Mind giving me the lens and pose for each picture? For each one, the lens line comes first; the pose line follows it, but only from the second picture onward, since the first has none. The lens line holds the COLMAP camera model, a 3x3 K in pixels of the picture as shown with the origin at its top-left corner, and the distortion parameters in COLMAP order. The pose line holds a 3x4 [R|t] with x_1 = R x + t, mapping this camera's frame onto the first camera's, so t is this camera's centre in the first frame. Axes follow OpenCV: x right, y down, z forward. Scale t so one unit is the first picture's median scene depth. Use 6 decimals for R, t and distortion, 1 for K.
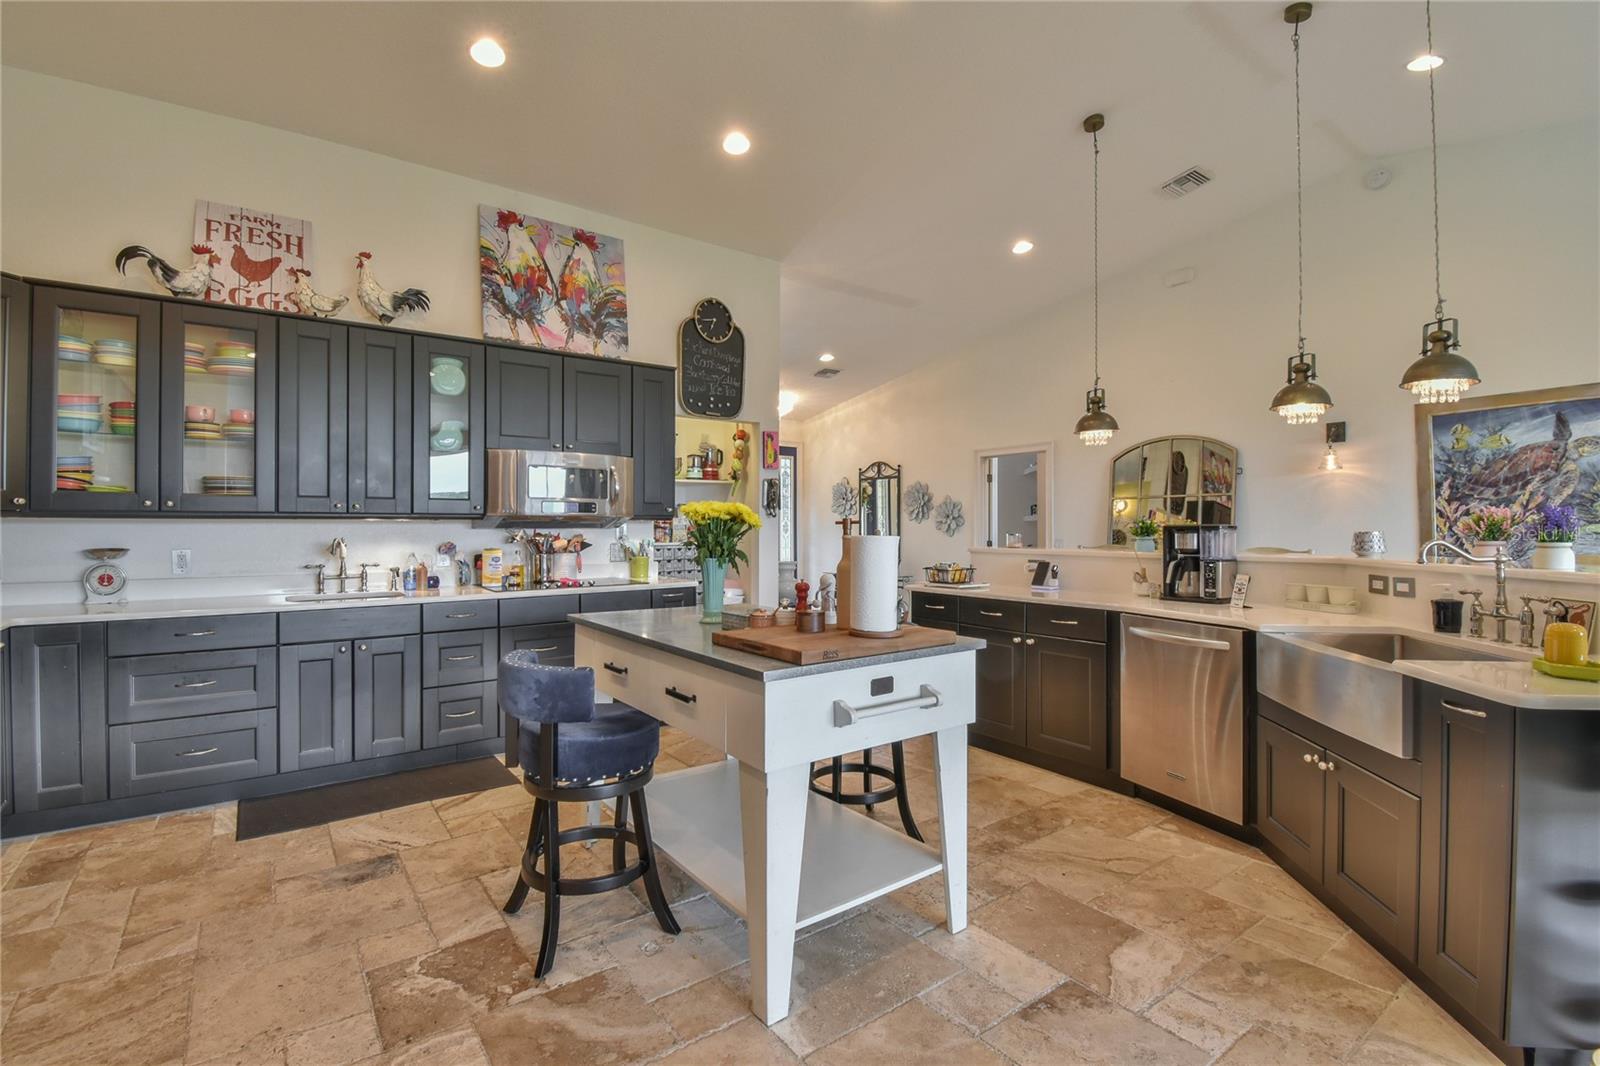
lens RADIAL K [[718.2, 0, 784.6], [0, 718.2, 524.9], [0, 0, 1]] dist [0.011990, -0.020774]
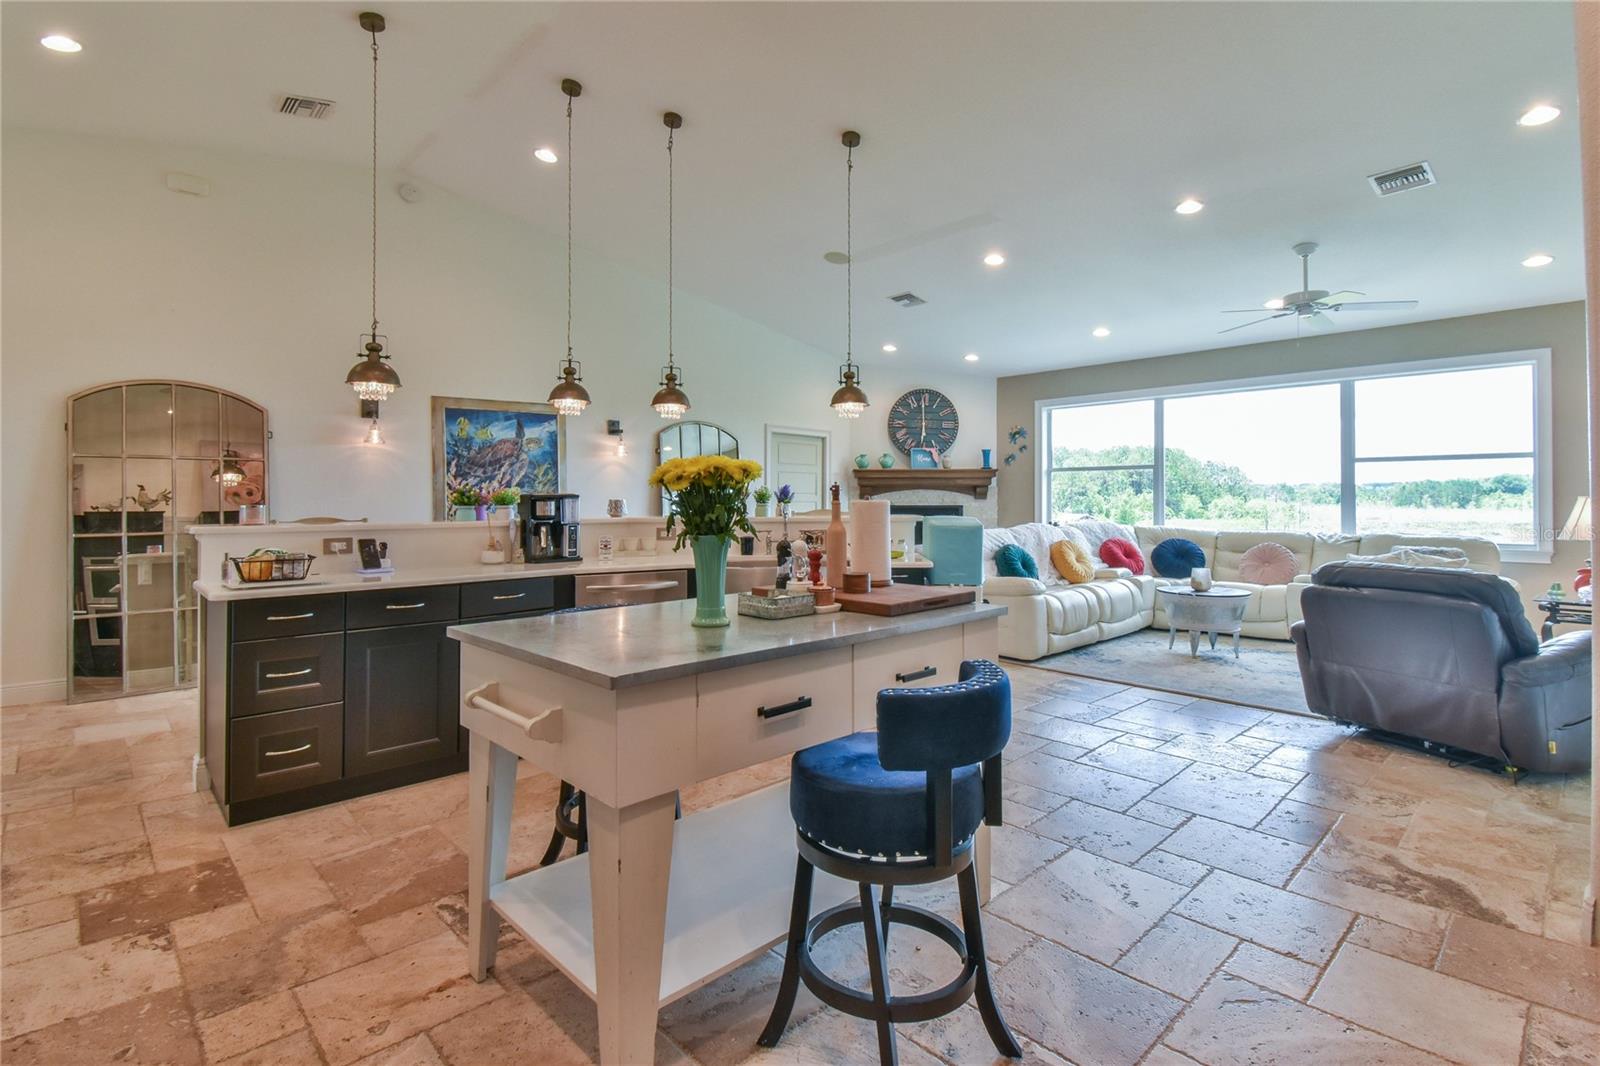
lens RADIAL K [[761.6, 0, 795.4], [0, 761.6, 488.1], [0, 0, 1]] dist [0.032615, -0.024901]
pose [[-0.128932, 0.014591, 0.991546, -0.509582], [-0.000665, 0.999890, -0.014800, 0.006820], [-0.991653, -0.002568, -0.128908, 0.589990]]
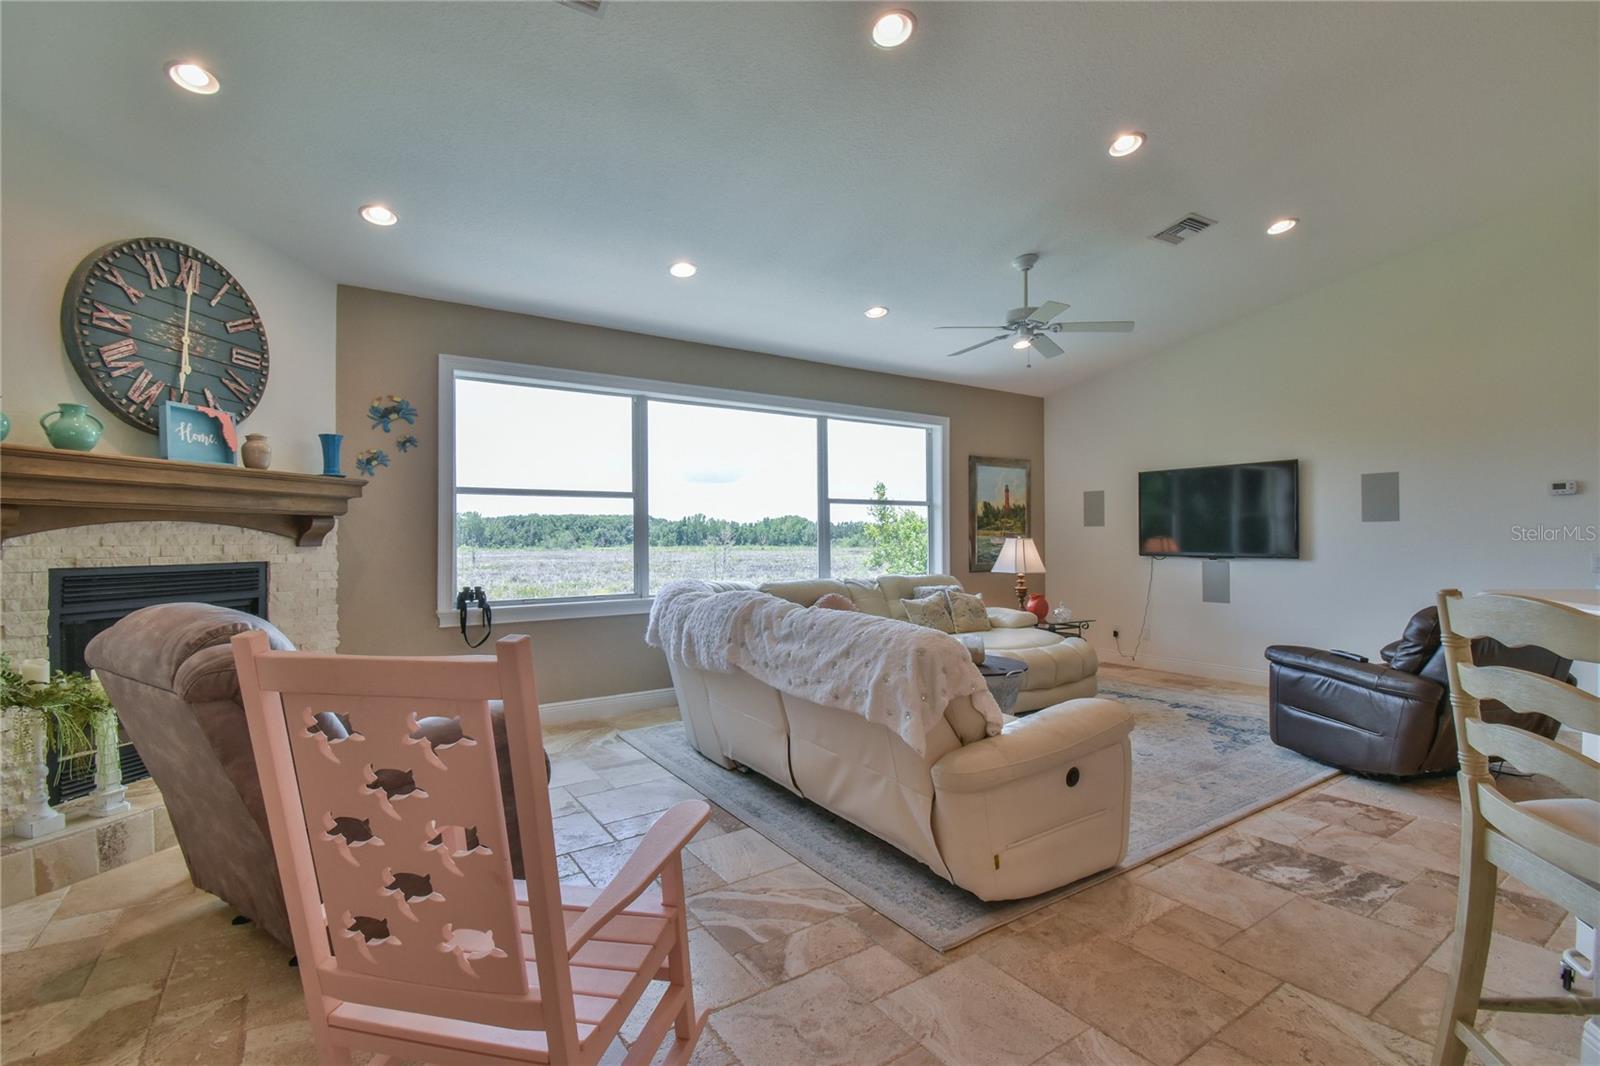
lens RADIAL K [[711.6, 0, 806.0], [0, 711.6, 531.1], [0, 0, 1]] dist [0.021151, -0.027142]
pose [[-0.999246, 0.006090, 0.038358, 0.881322], [0.005651, 0.999917, -0.011565, 0.001139], [-0.038425, -0.011339, -0.999197, 0.654267]]
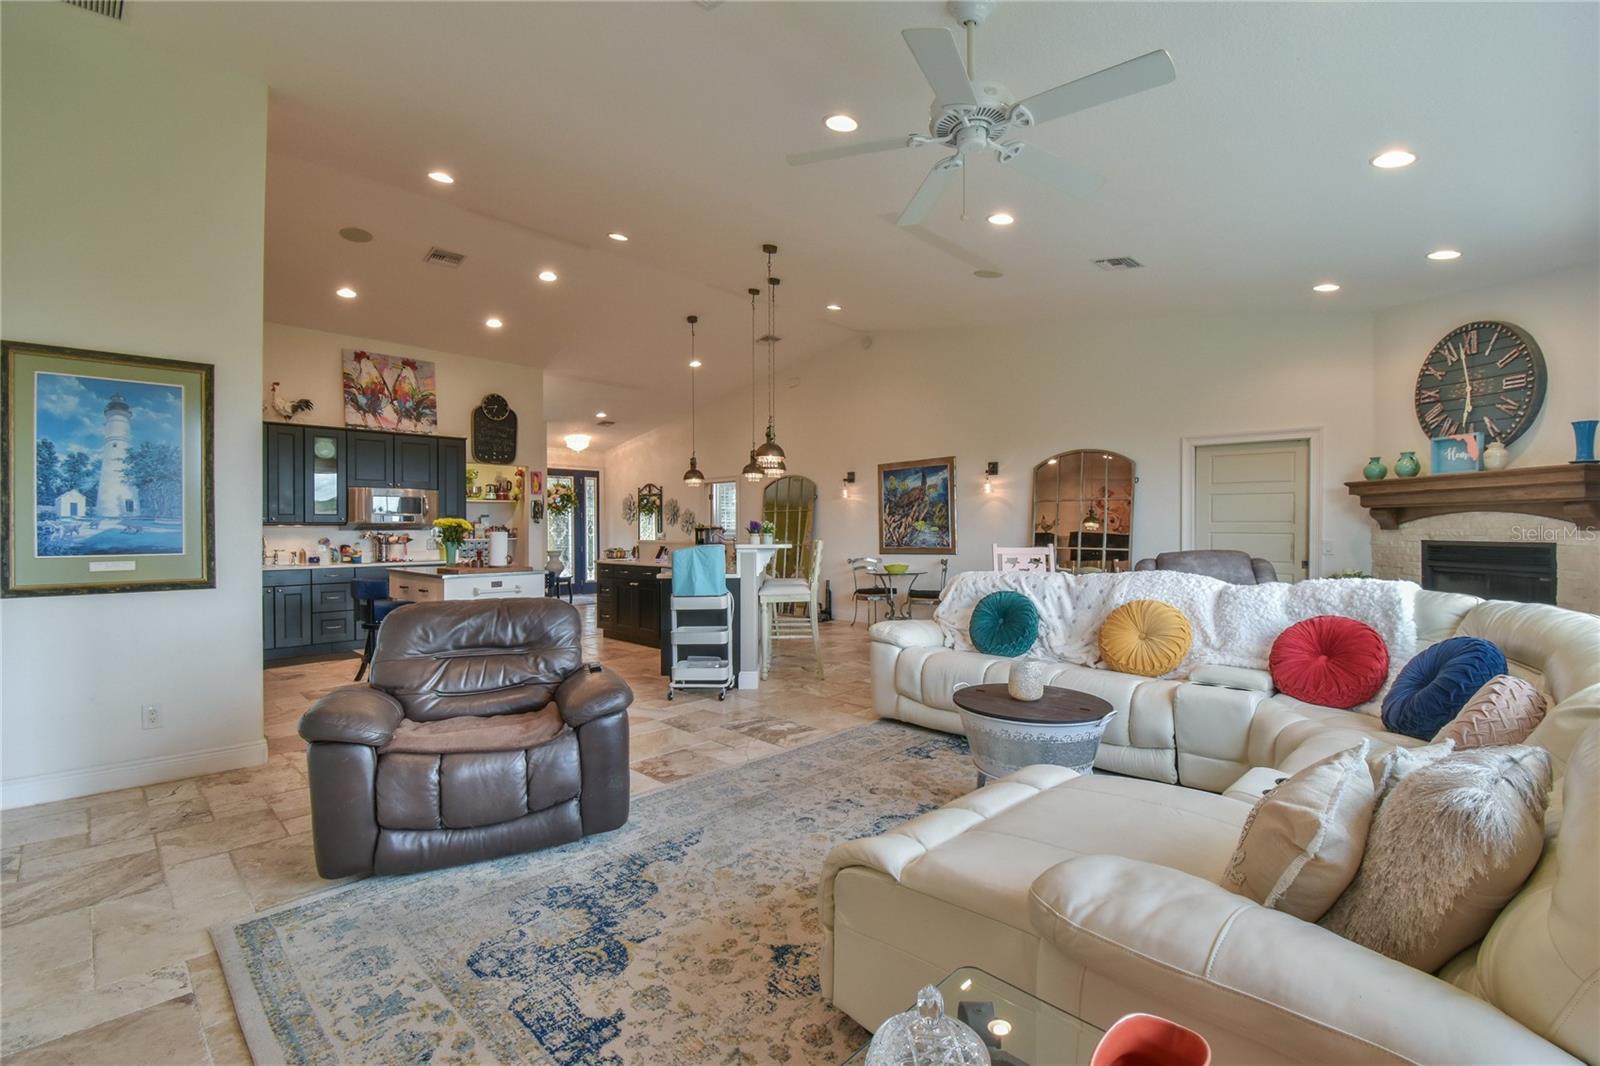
lens RADIAL K [[711.6, 0, 806.0], [0, 711.6, 531.1], [0, 0, 1]] dist [0.021151, -0.027142]
pose [[0.985438, -0.003242, 0.170007, 0.386037], [0.002380, 0.999983, 0.005276, -0.000224], [-0.170021, -0.004795, 0.985429, -0.898646]]
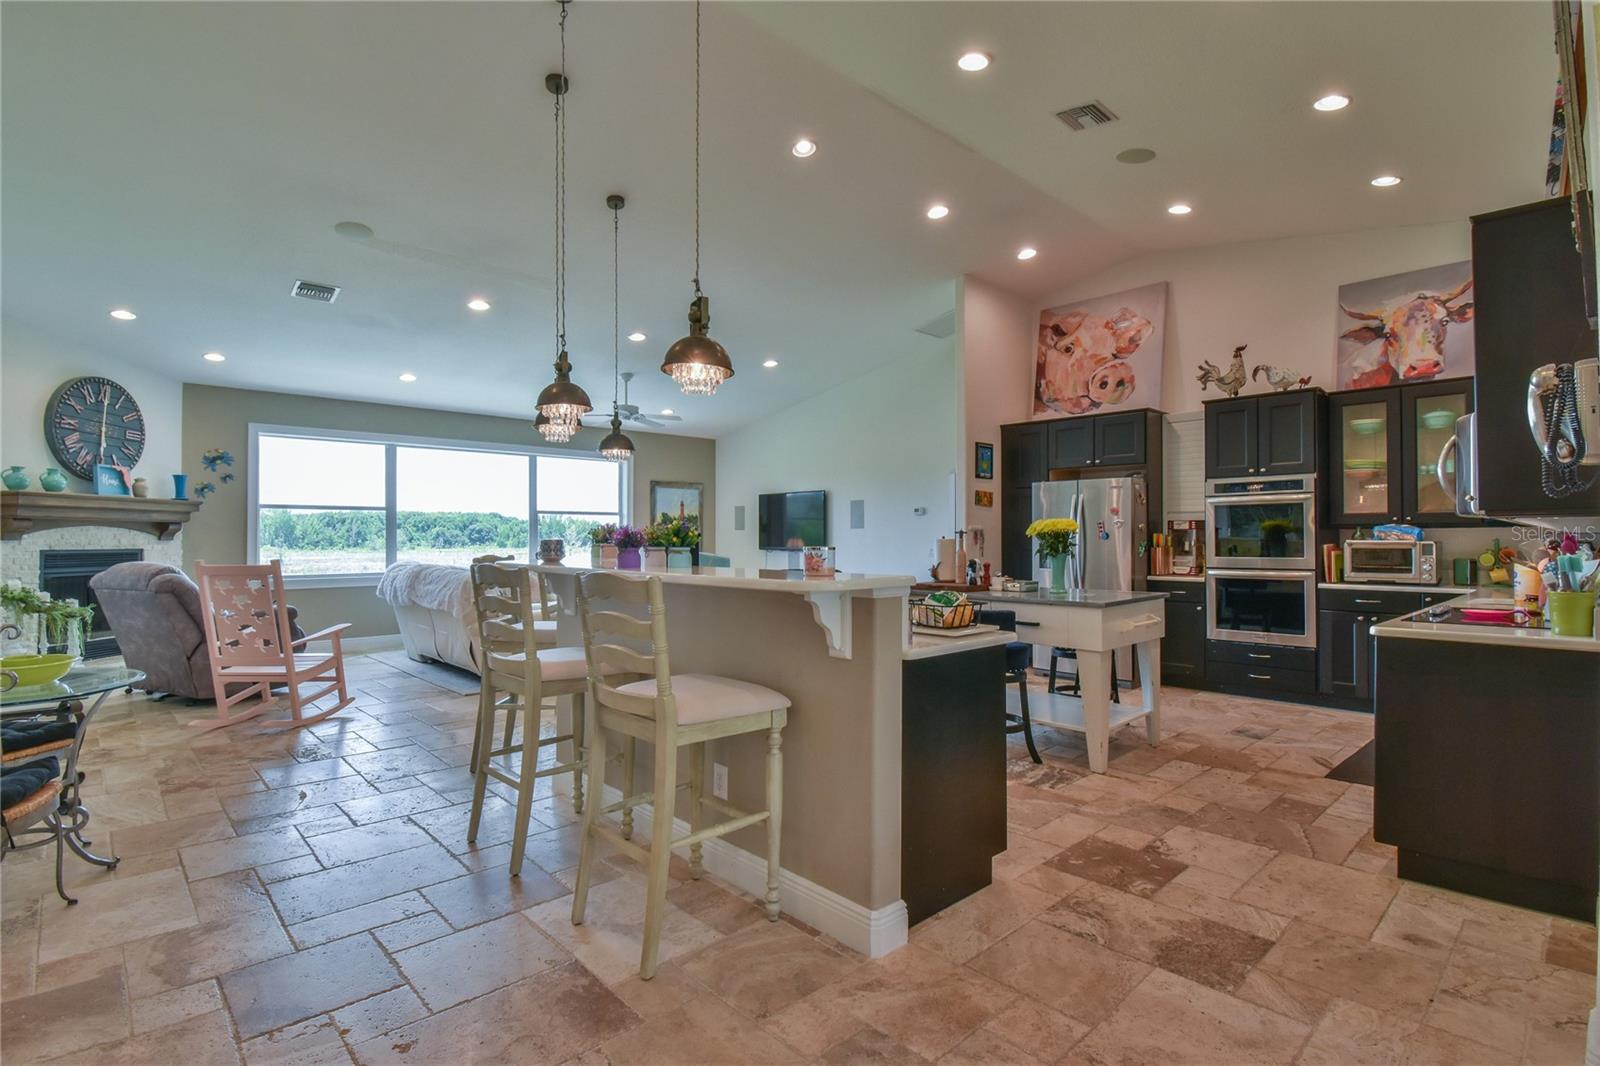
lens RADIAL K [[762.5, 0, 805.4], [0, 762.5, 532.1], [0, 0, 1]] dist [0.016431, -0.026156]
pose [[-0.991884, 0.001146, -0.127141, 0.402862], [0.002497, 0.999942, -0.010463, 0.008832], [0.127122, -0.010696, -0.991829, 1.545933]]
